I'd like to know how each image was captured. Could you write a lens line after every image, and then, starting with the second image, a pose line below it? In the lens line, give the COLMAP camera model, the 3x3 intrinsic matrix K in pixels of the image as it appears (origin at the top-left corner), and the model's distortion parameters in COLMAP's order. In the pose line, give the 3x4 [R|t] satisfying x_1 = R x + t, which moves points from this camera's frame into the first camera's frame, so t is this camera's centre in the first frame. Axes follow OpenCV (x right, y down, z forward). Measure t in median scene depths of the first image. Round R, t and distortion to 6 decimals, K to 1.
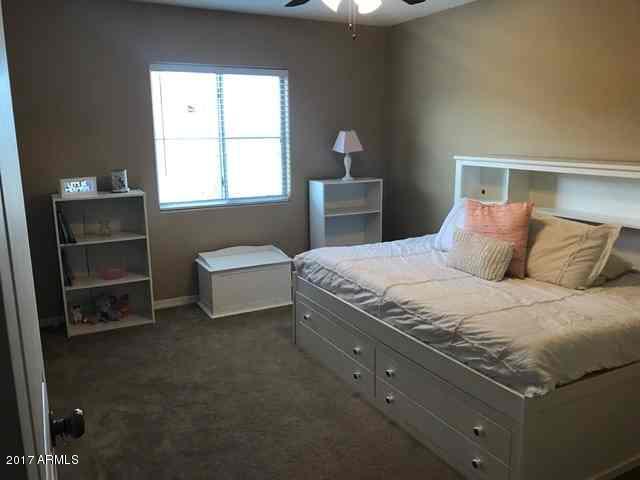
lens RADIAL K [[527.9, 0, 320.3], [0, 527.9, 240.1], [0, 0, 1]] dist [0.051290, -0.002368]
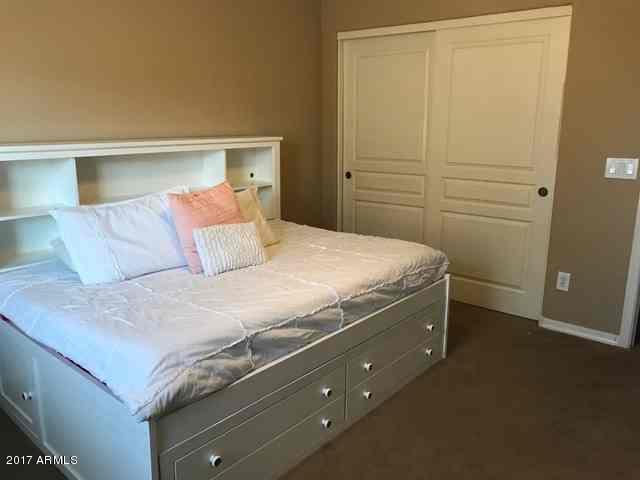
lens RADIAL K [[527.9, 0, 319.2], [0, 527.9, 237.9], [0, 0, 1]] dist [0.051290, -0.002368]
pose [[-0.353442, -0.224033, 0.908234, -0.526207], [0.183065, 0.935561, 0.302014, -0.218444], [-0.917369, 0.273010, -0.289654, 1.064972]]
